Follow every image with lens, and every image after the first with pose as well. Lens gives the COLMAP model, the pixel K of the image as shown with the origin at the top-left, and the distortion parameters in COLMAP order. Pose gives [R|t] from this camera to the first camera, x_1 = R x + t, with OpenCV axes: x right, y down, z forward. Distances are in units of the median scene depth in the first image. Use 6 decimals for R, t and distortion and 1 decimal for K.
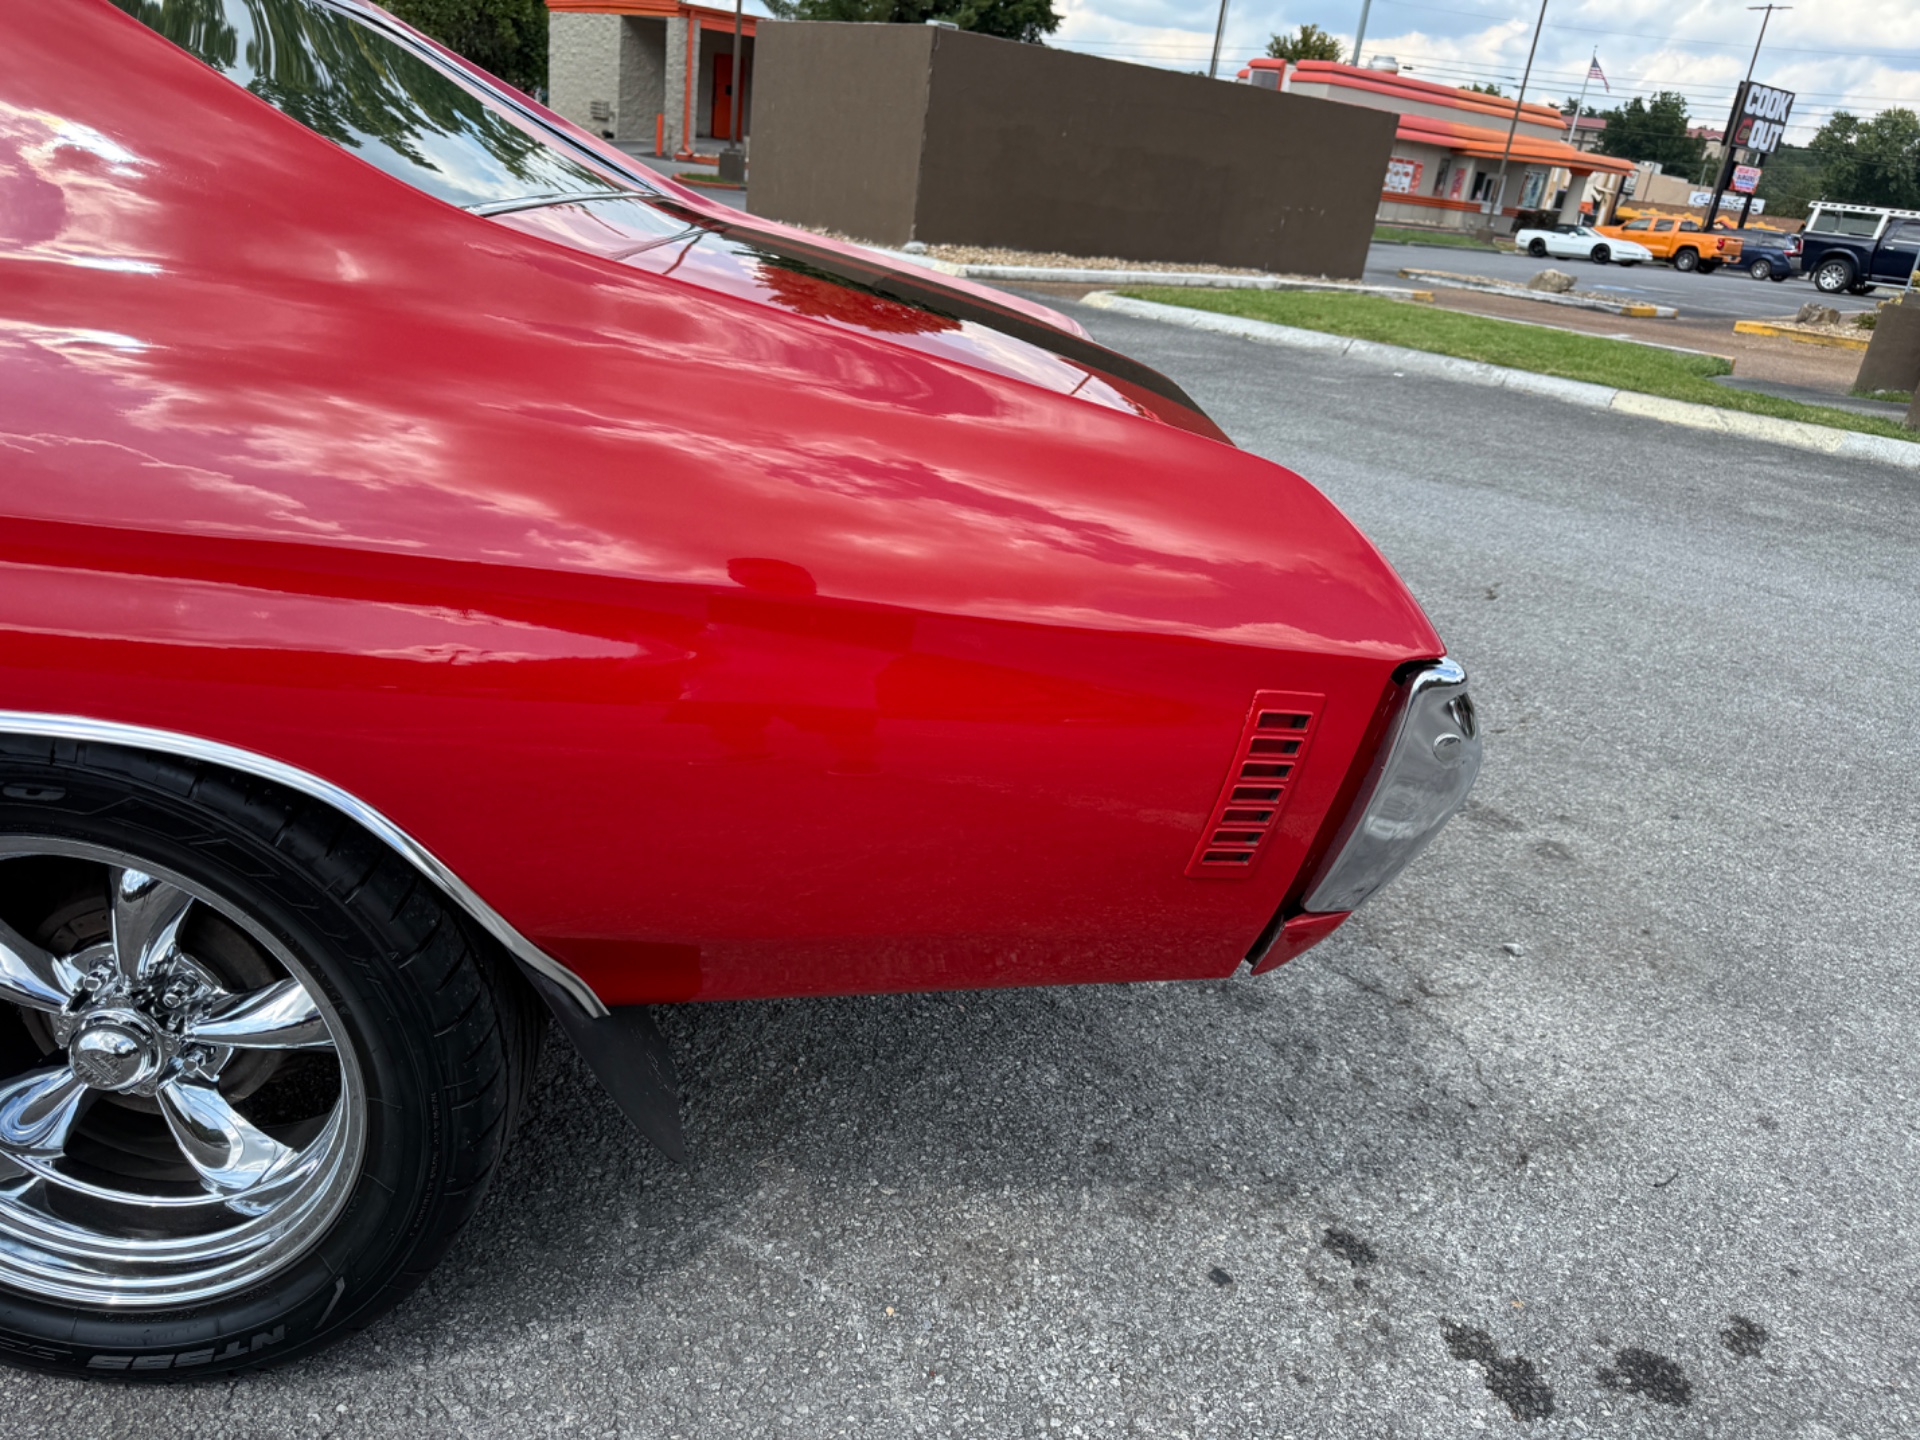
lens RADIAL K [[1365.4, 0, 960.0], [0, 1365.4, 720.0], [0, 0, 1]] dist [0.002407, -0.001445]
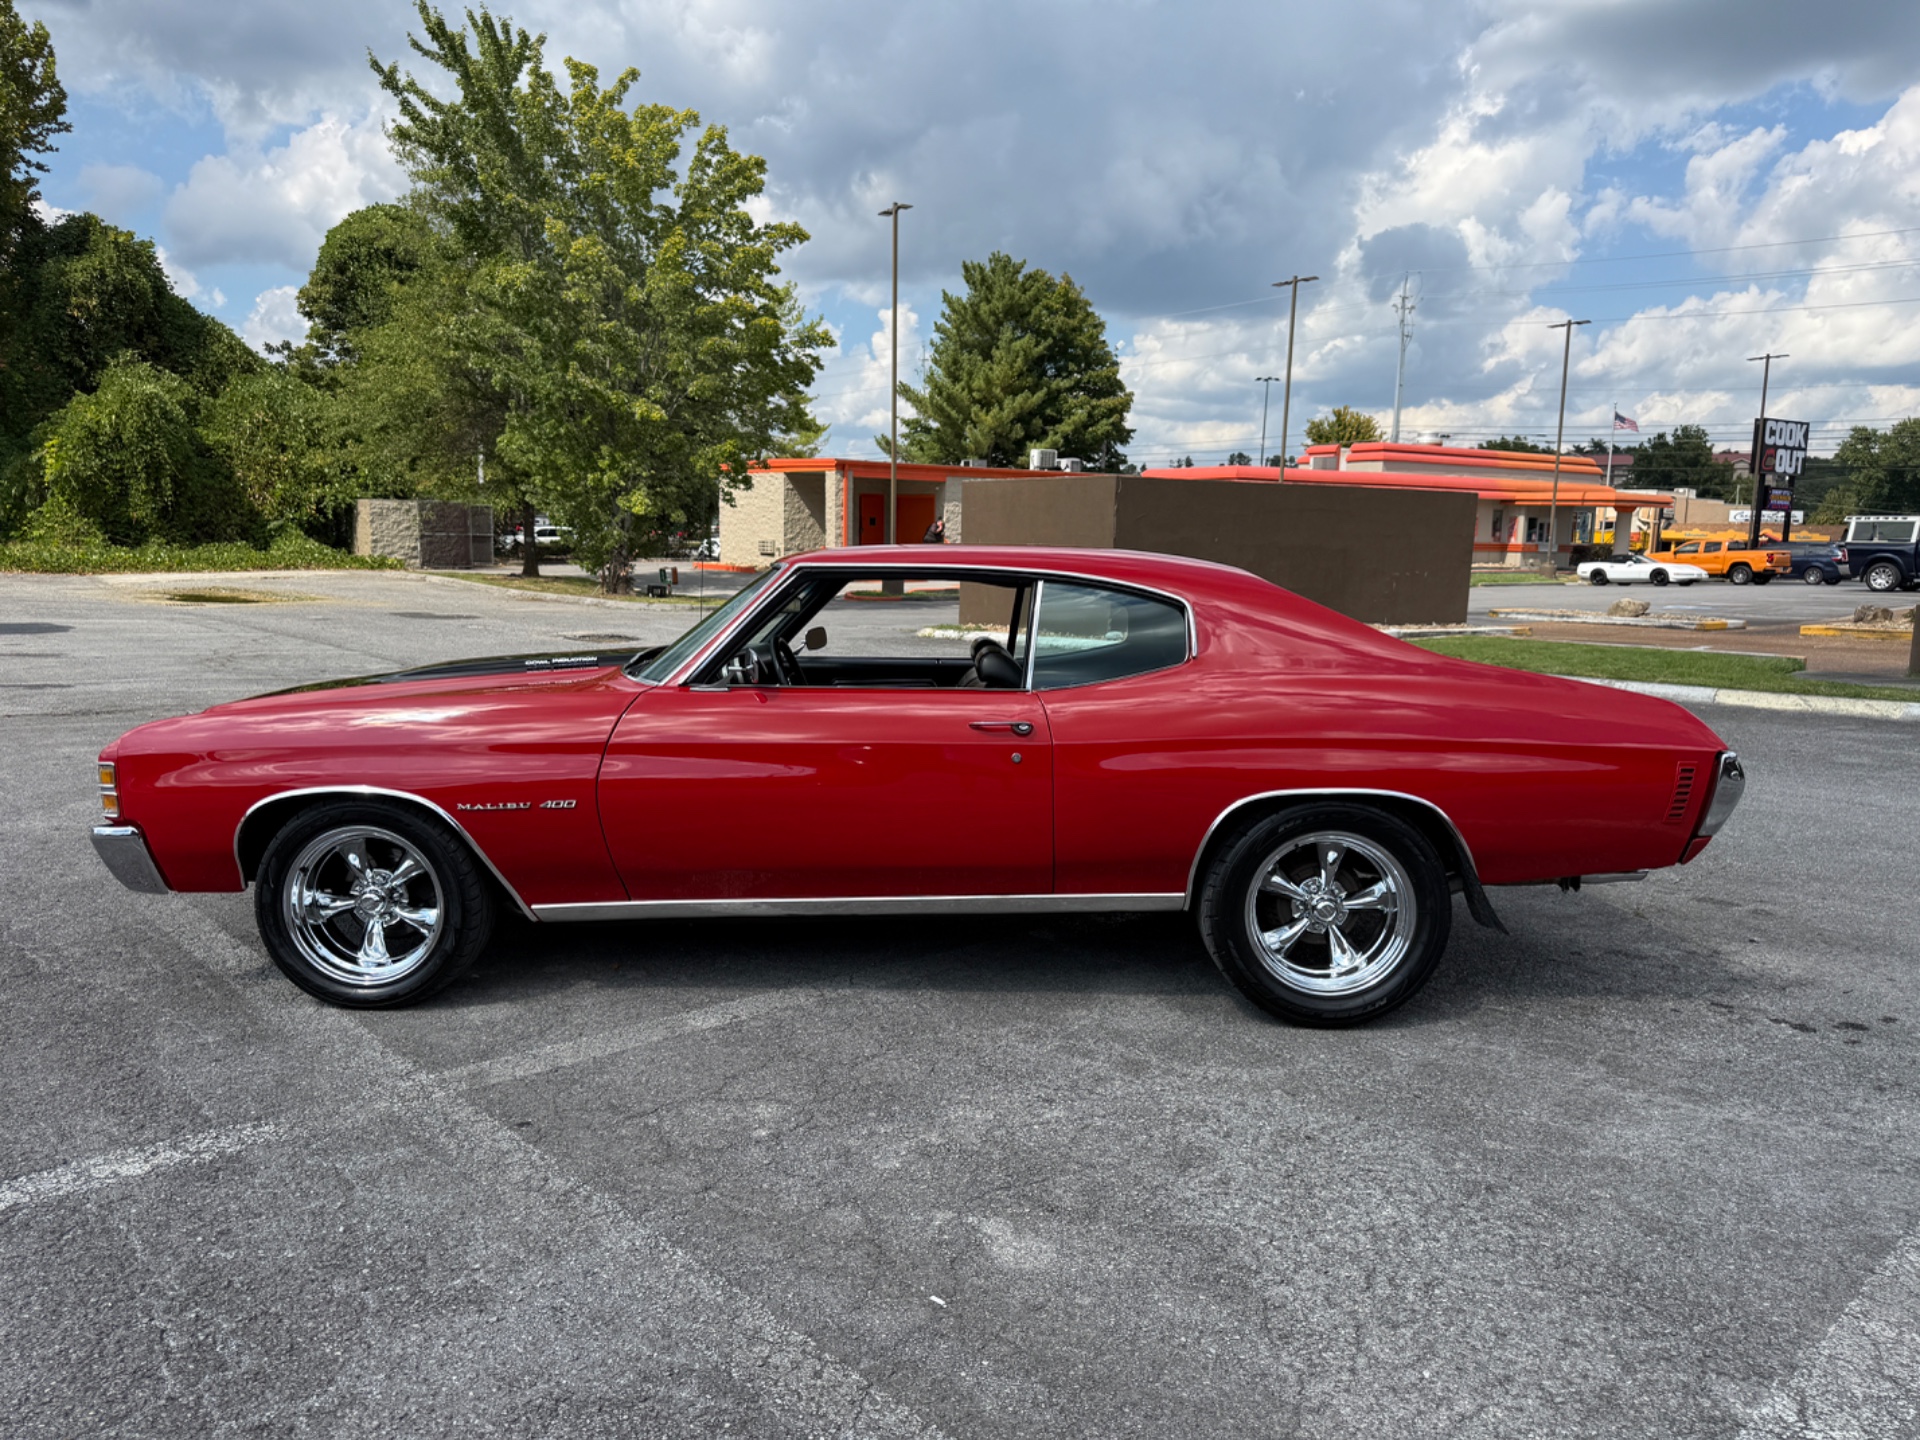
lens RADIAL K [[1336.8, 0, 941.8], [0, 1336.8, 735.1], [0, 0, 1]] dist [0.013967, -0.021135]
pose [[0.993249, -0.088766, -0.074680, -0.042044], [0.067185, 0.965010, -0.253458, 0.019551], [0.094566, 0.246730, 0.964459, -0.075864]]
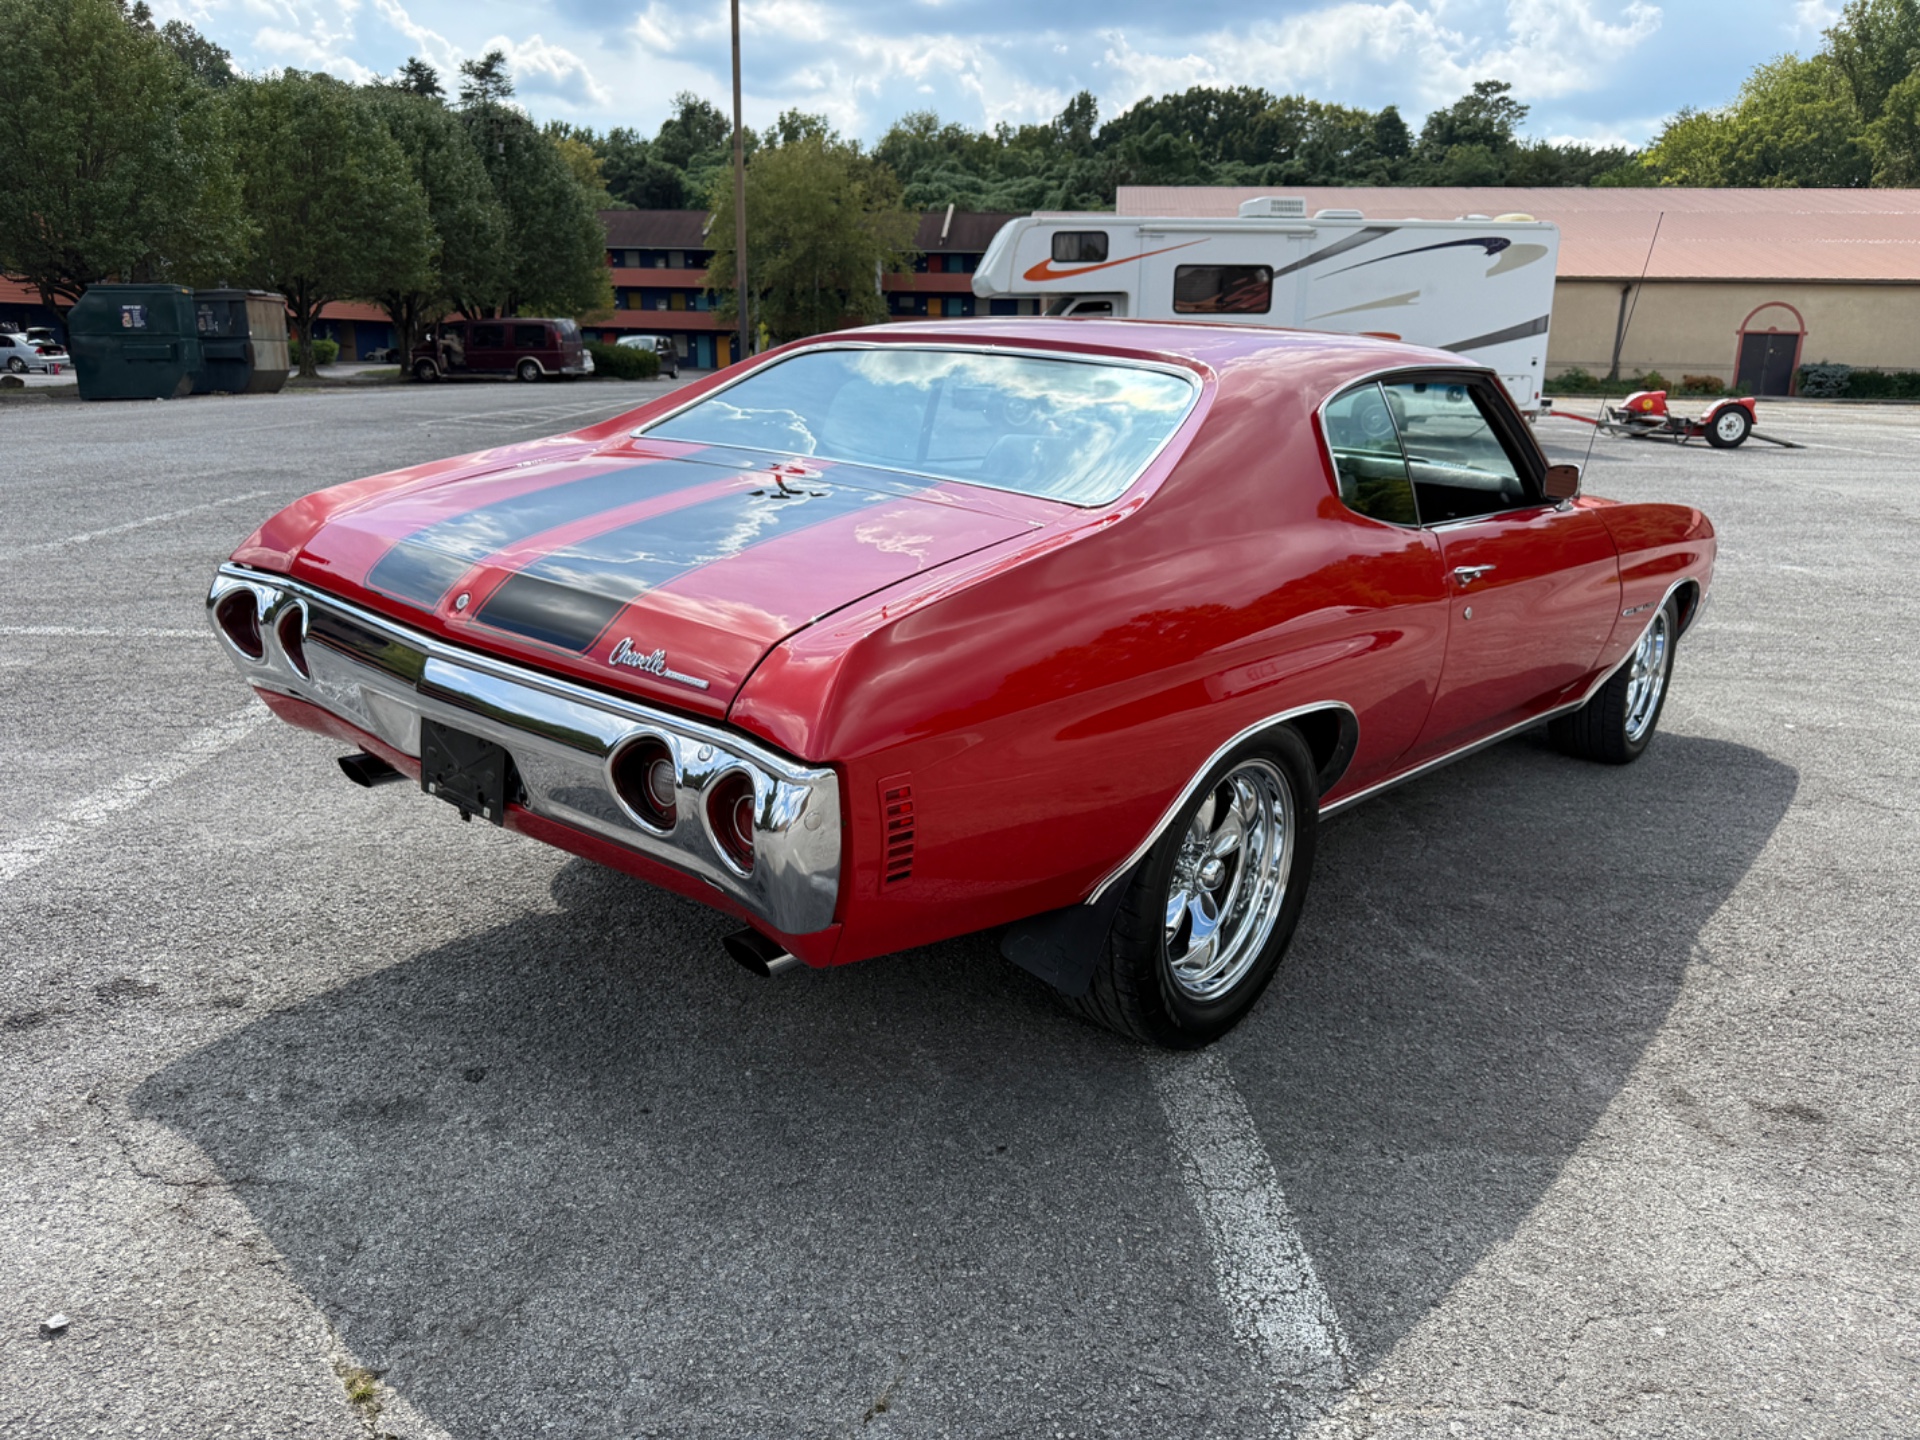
lens RADIAL K [[1353.6, 0, 960.0], [0, 1353.6, 720.0], [0, 0, 1]] dist [-0.028340, 0.013496]
pose [[-0.668409, 0.062520, -0.741162, 0.038807], [-0.375645, 0.831667, 0.408926, -0.039068], [0.641966, 0.551743, -0.532409, 0.099731]]
